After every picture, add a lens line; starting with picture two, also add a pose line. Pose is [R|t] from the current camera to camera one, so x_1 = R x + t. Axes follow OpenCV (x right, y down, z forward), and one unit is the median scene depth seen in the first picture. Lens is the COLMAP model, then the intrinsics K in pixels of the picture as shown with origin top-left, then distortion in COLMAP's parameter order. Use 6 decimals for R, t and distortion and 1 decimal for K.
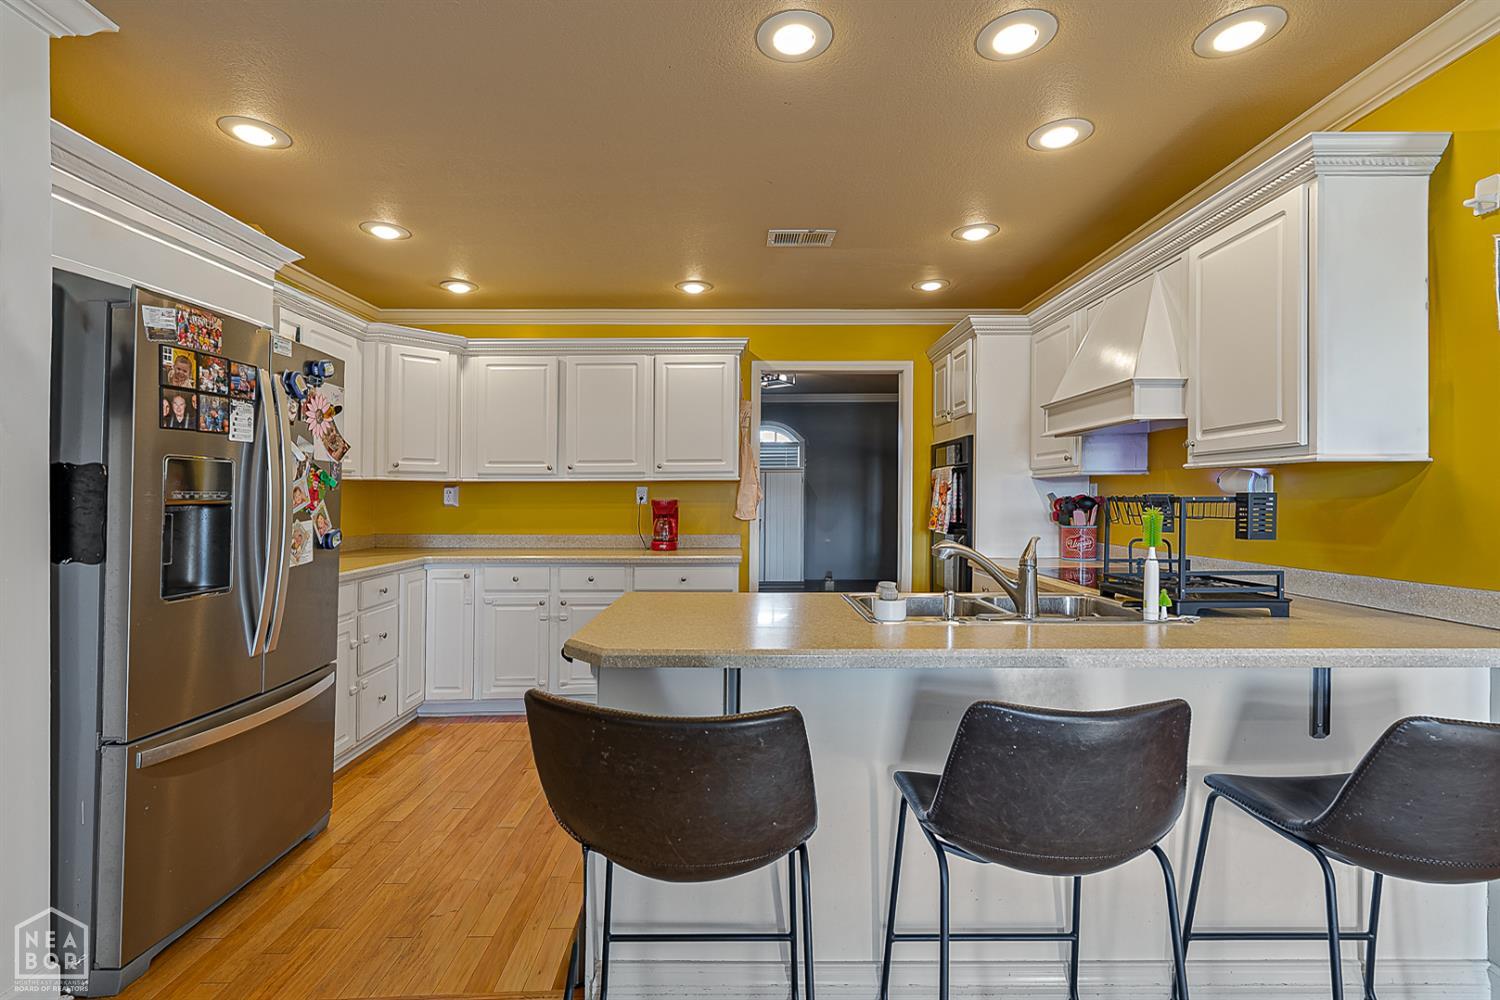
lens RADIAL K [[695.1, 0, 750.0], [0, 695.1, 500.0], [0, 0, 1]] dist [-0.000278, 0.000702]
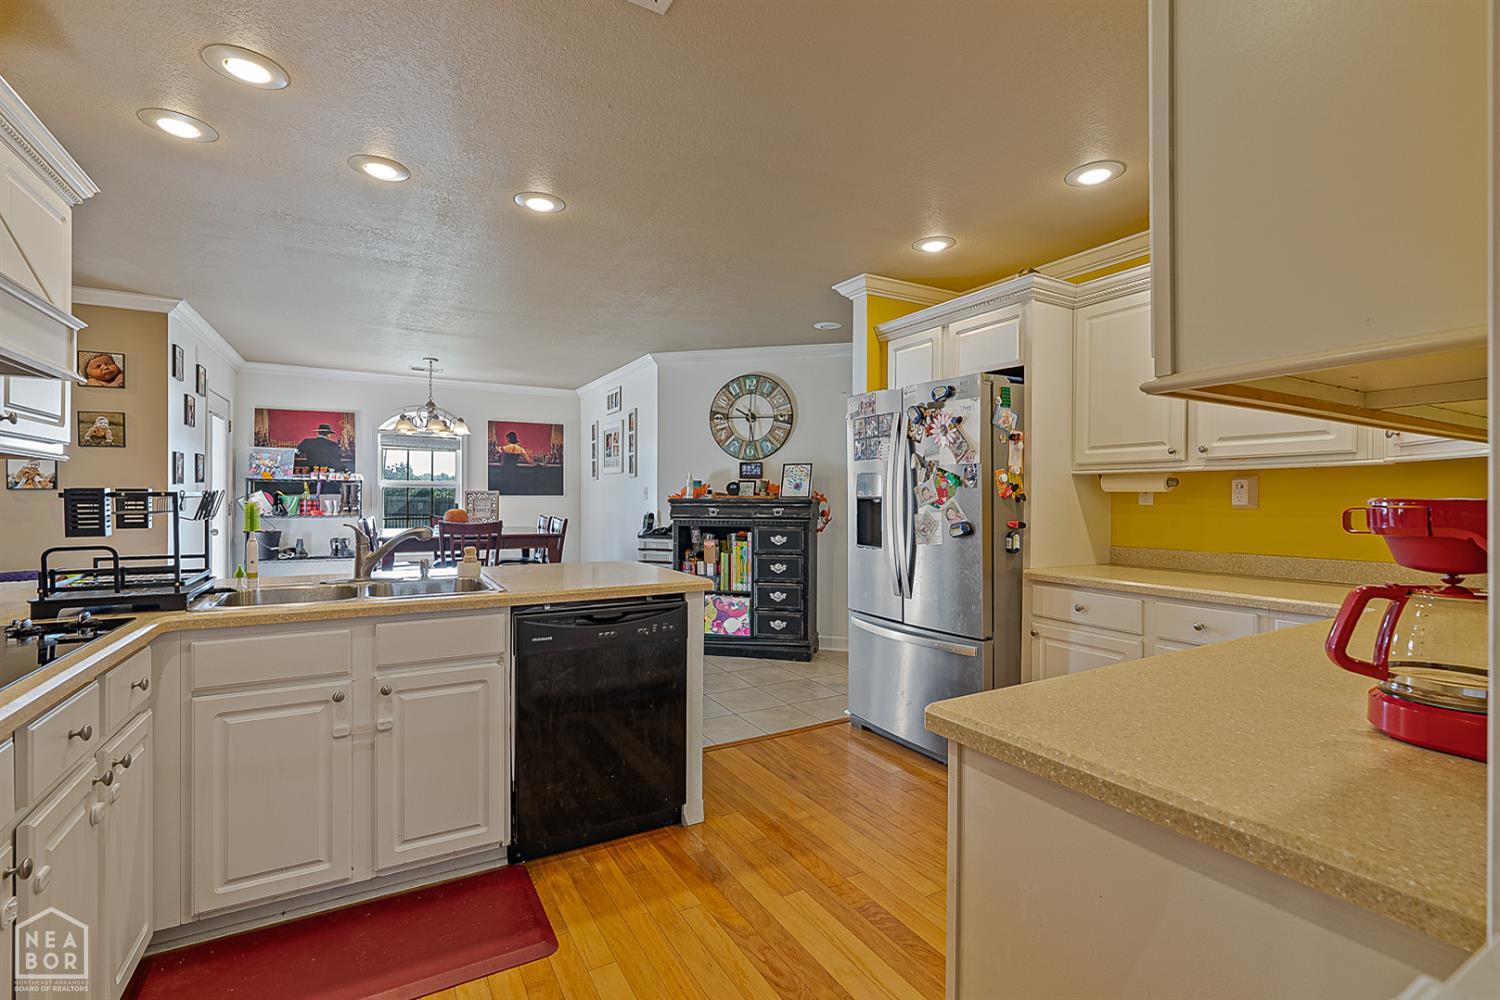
lens RADIAL K [[669.2, 0, 750.0], [0, 669.2, 500.0], [0, 0, 1]] dist [-0.000995, -0.000071]
pose [[-0.871193, 0.001167, -0.490939, 0.193176], [-0.002732, 0.999970, 0.007224, -0.001042], [0.490932, 0.007635, -0.871164, 1.274038]]
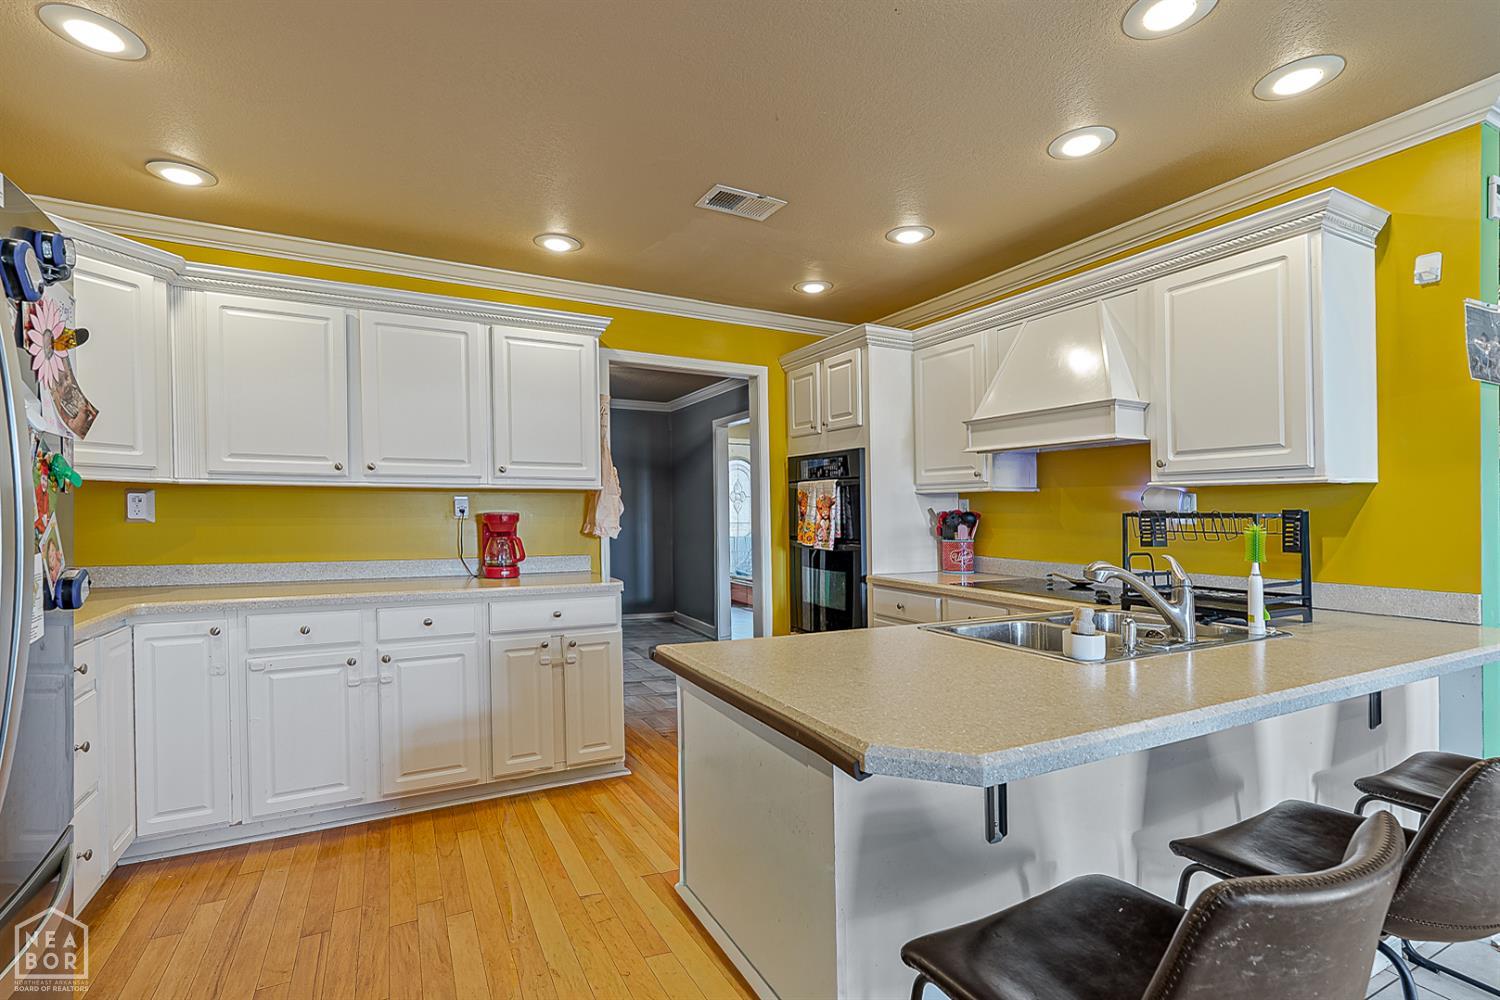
lens RADIAL K [[687.4, 0, 749.3], [0, 687.4, 527.2], [0, 0, 1]] dist [-0.001946, 0.000089]
pose [[0.889088, -0.005406, 0.457705, -0.268760], [-0.003663, 0.999814, 0.018924, -0.000238], [-0.457723, -0.018502, 0.888903, 0.222087]]
